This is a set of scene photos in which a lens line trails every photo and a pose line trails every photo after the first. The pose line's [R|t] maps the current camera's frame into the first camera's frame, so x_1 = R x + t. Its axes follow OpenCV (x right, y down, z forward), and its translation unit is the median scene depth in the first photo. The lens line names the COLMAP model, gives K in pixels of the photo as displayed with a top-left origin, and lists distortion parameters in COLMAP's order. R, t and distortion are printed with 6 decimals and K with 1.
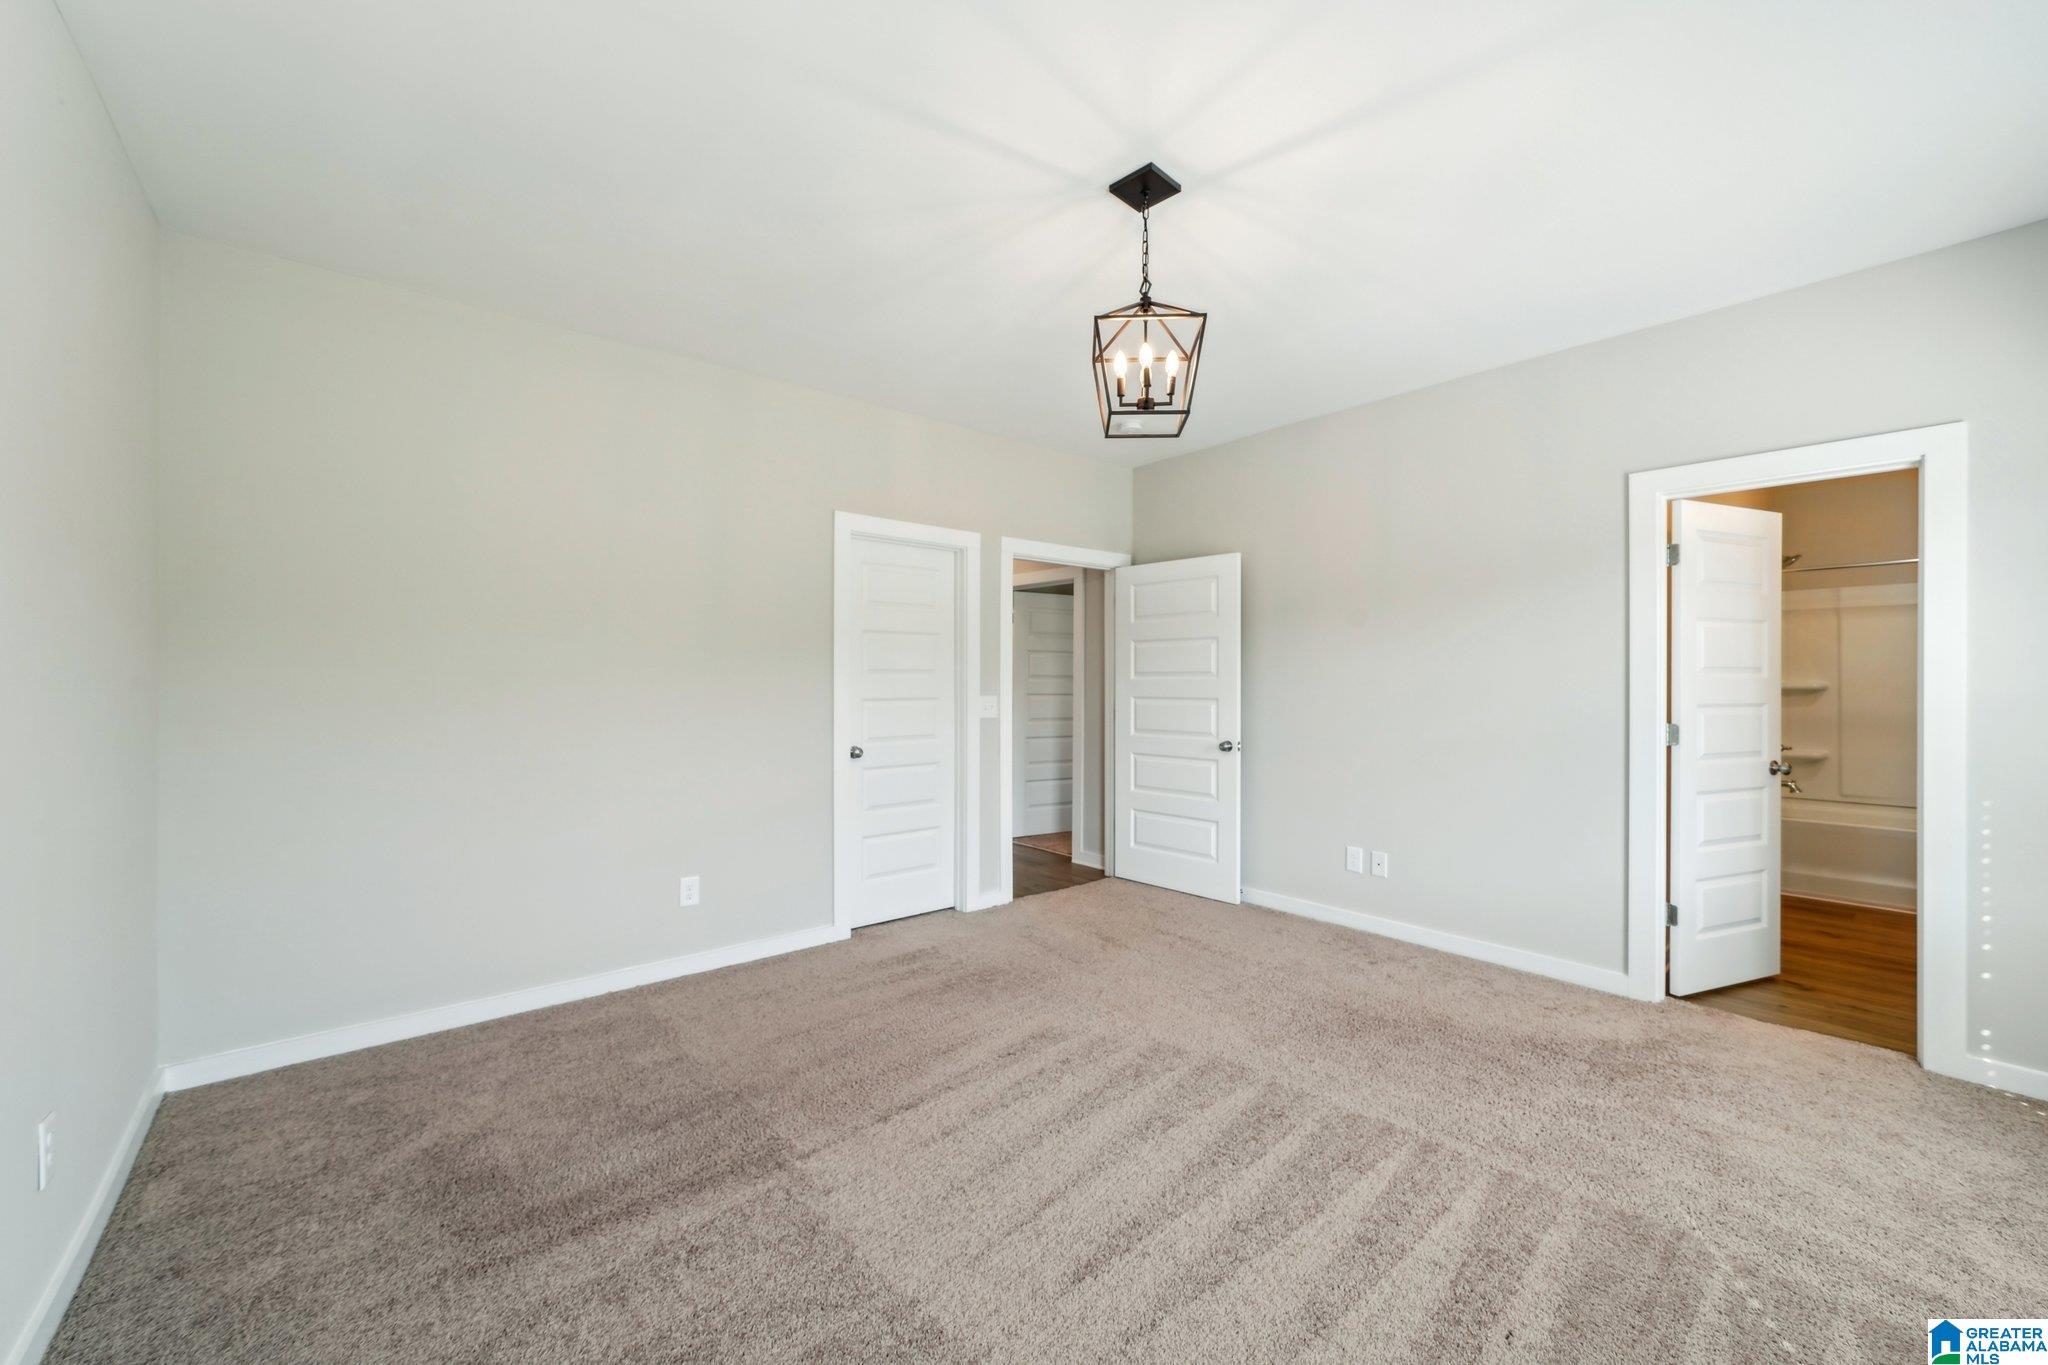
lens RADIAL K [[800.2, 0, 1019.4], [0, 800.2, 672.4], [0, 0, 1]] dist [-0.009227, -0.000025]
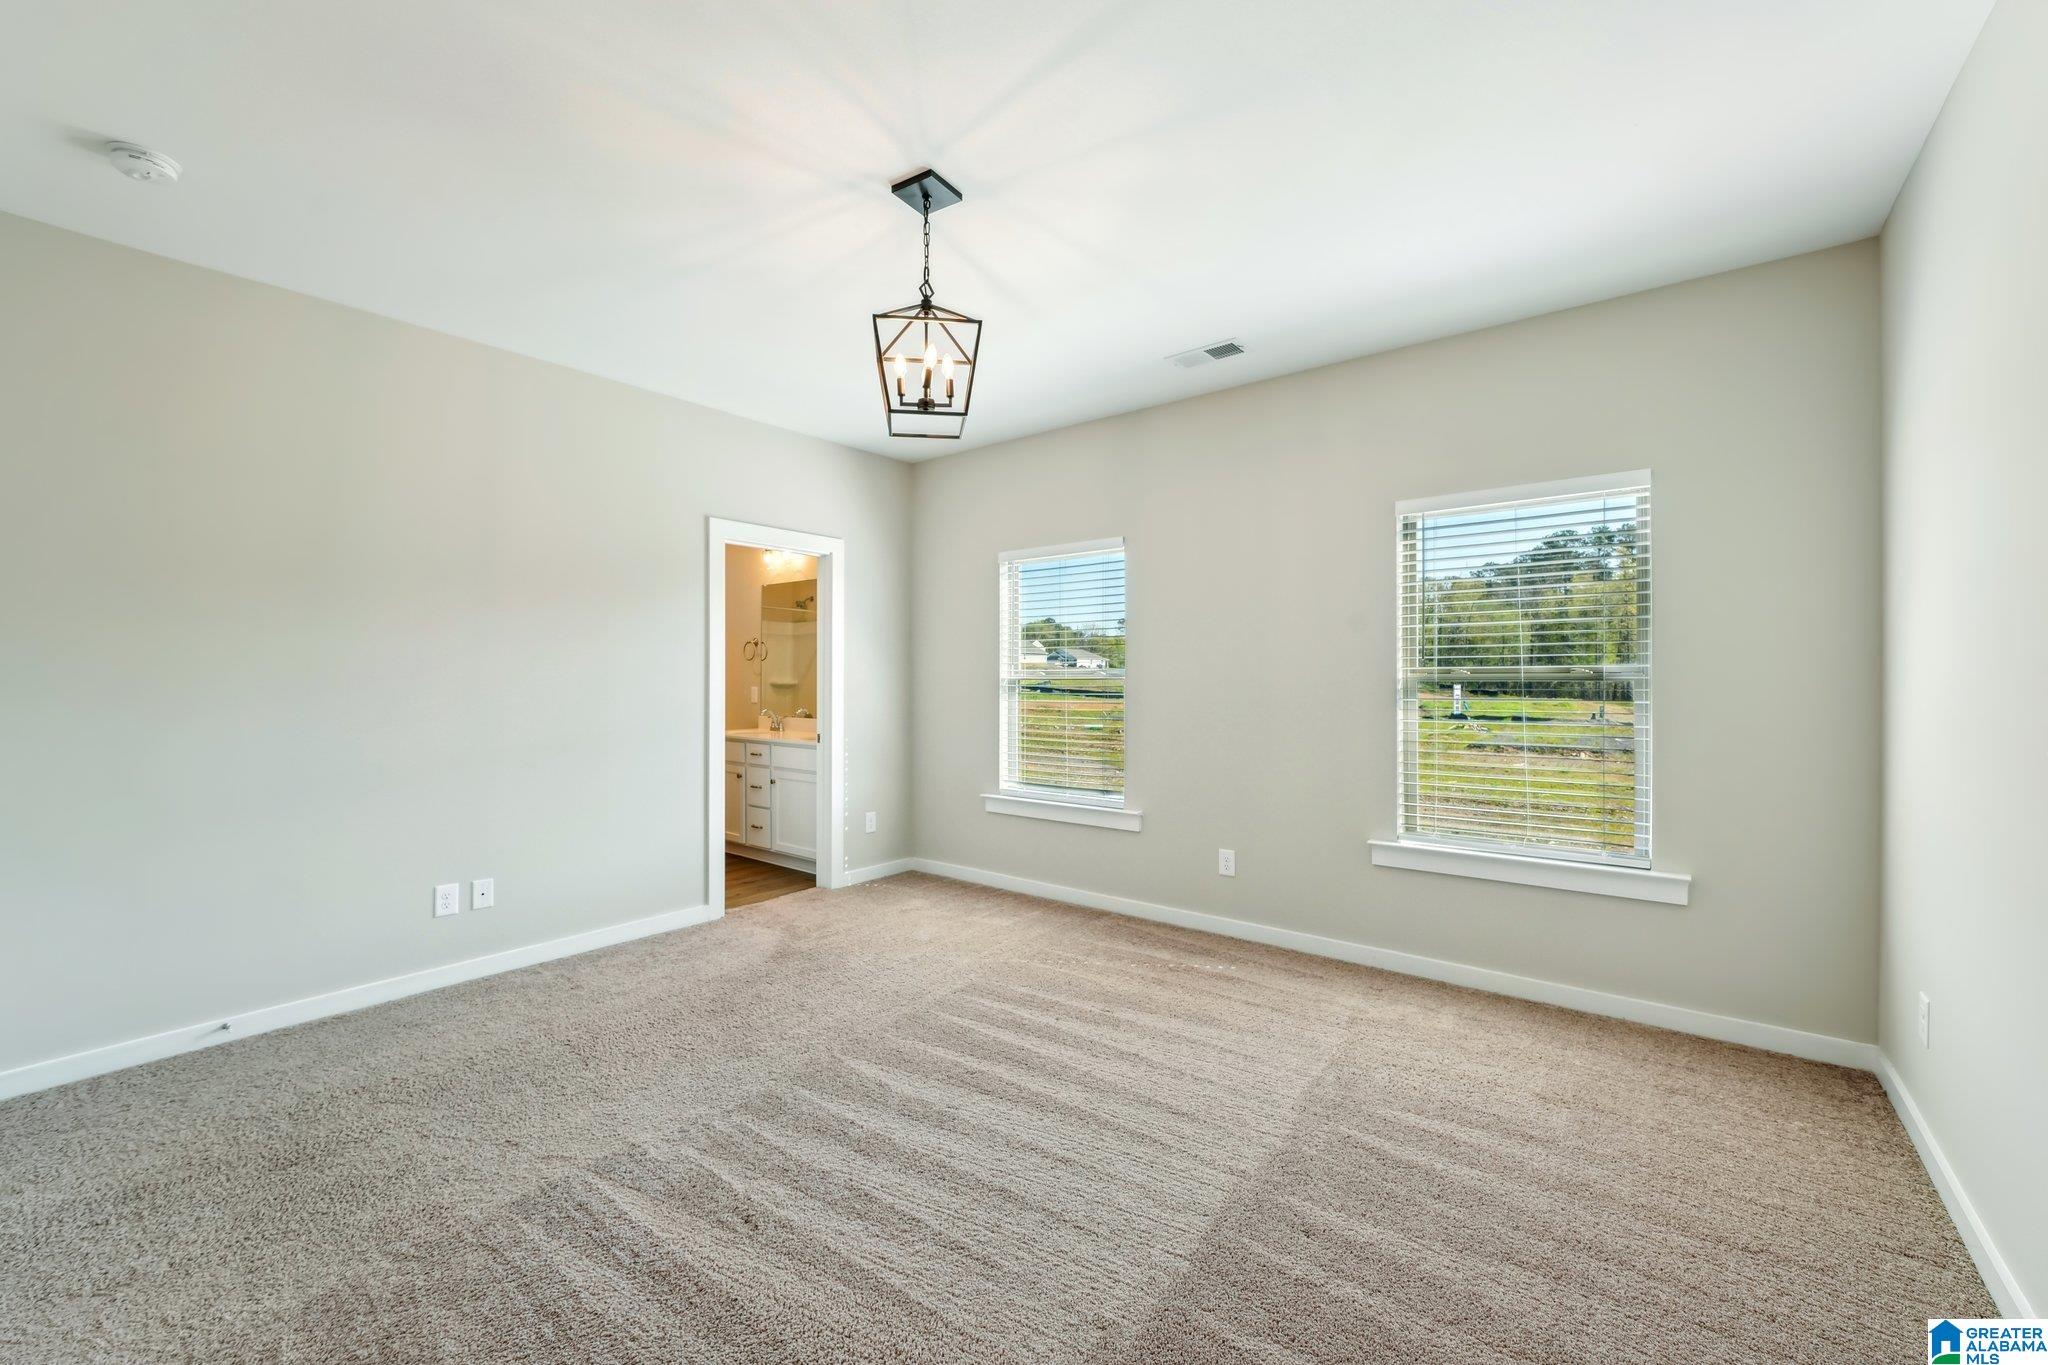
lens RADIAL K [[800.2, 0, 1019.4], [0, 800.2, 672.4], [0, 0, 1]] dist [-0.009227, -0.000025]
pose [[-0.198562, 0.007244, 0.980061, -0.722476], [-0.009886, 0.999907, -0.009394, 0.012297], [-0.980038, -0.011555, -0.198472, 0.906778]]
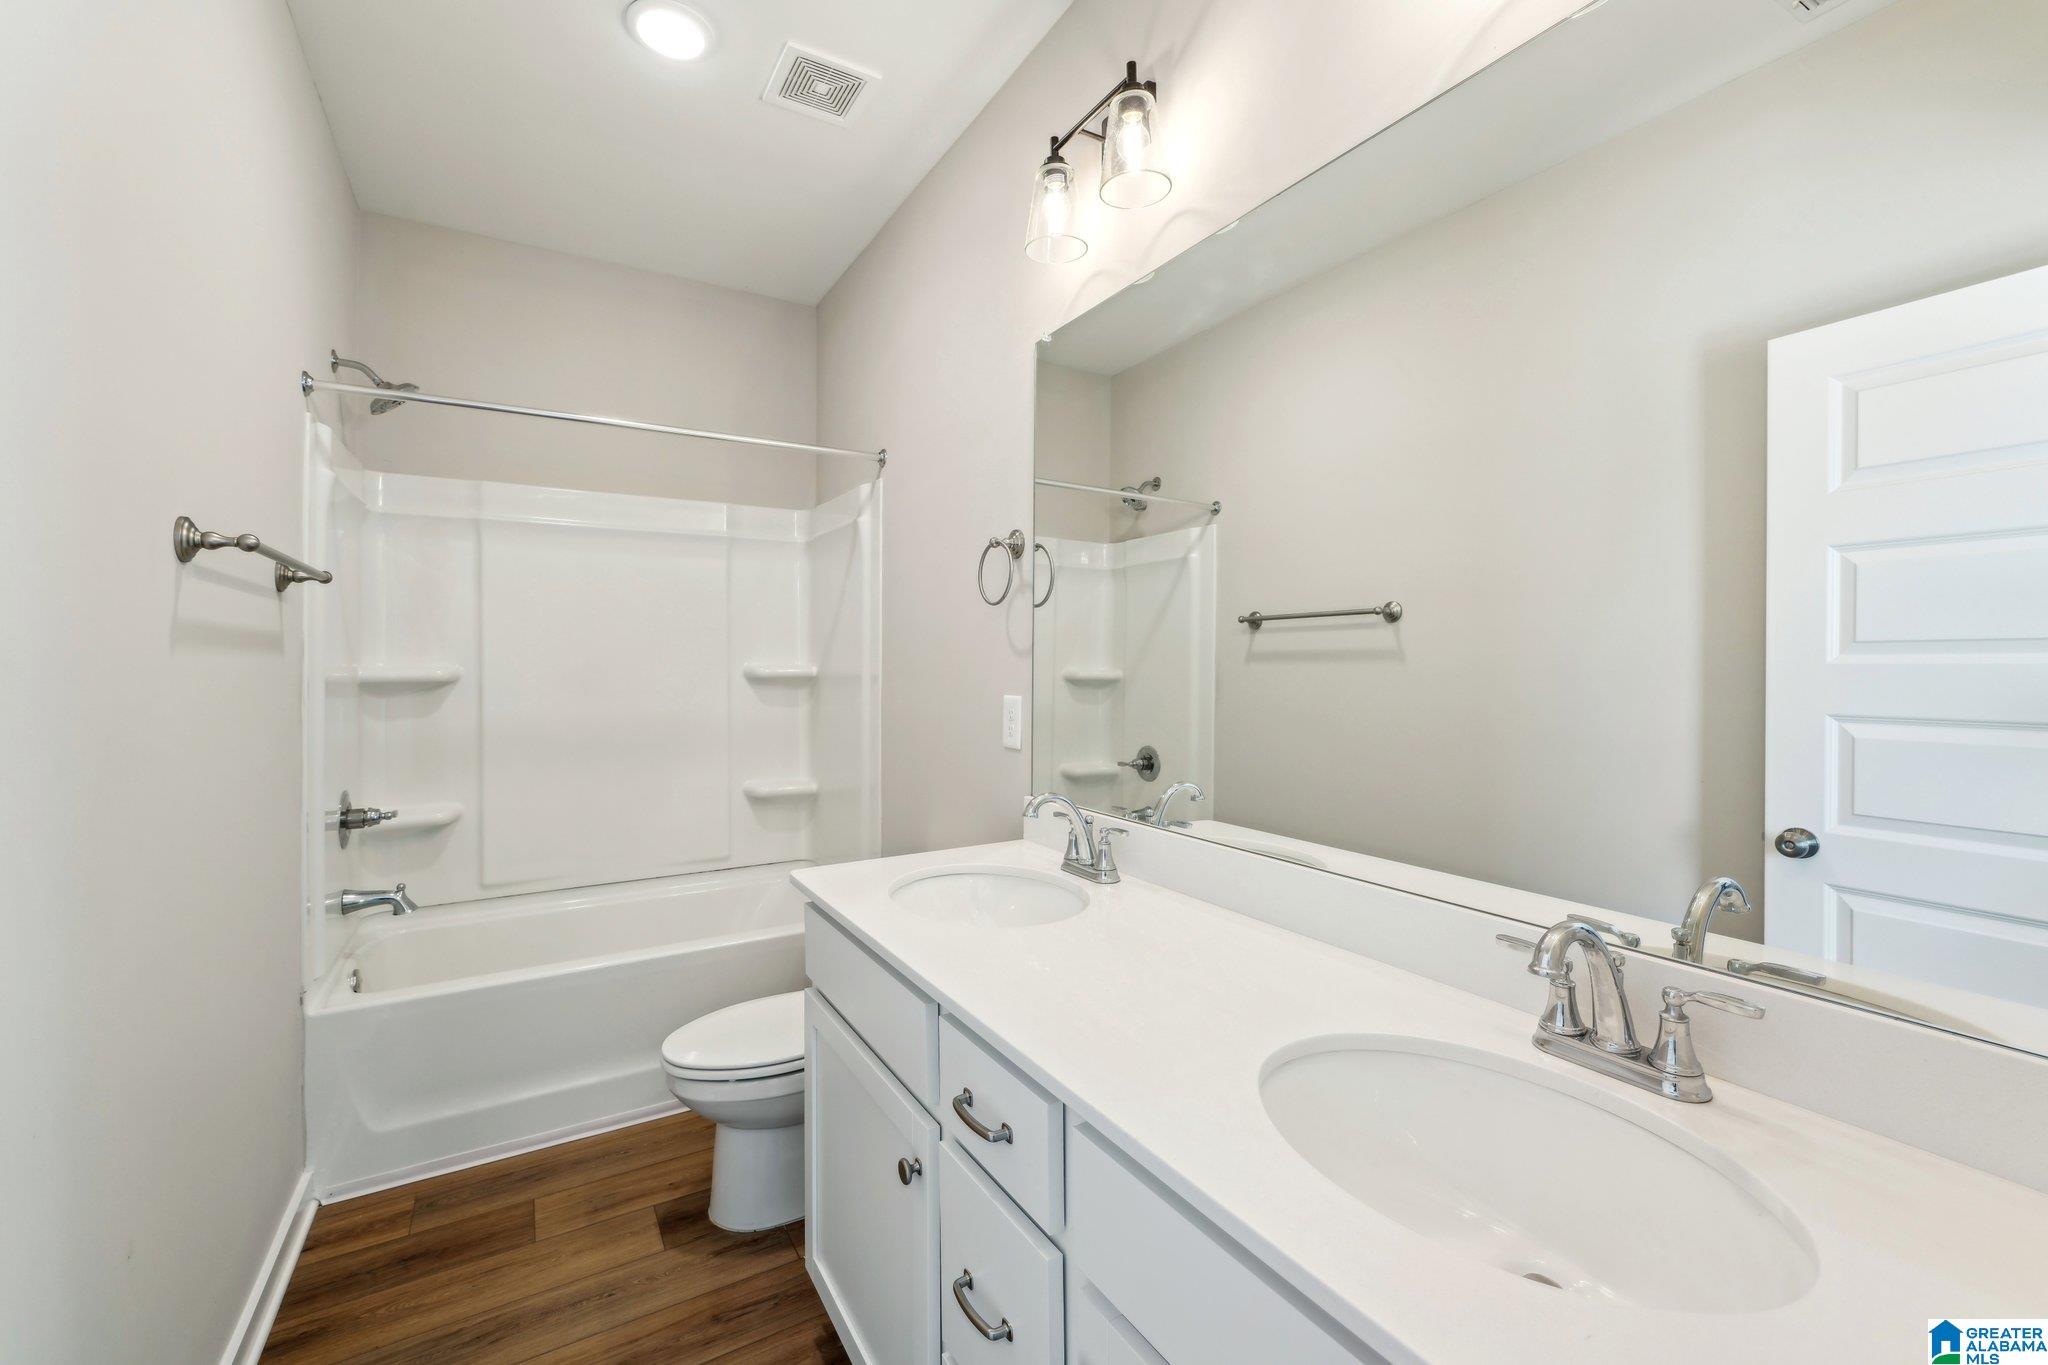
lens RADIAL K [[800.2, 0, 1019.4], [0, 800.2, 672.4], [0, 0, 1]] dist [-0.009227, -0.000025]
pose [[0.158933, -0.005500, 0.987274, 1.107898], [-0.010507, 0.999918, 0.007262, 0.017171], [-0.987233, -0.011527, 0.158863, 1.091359]]
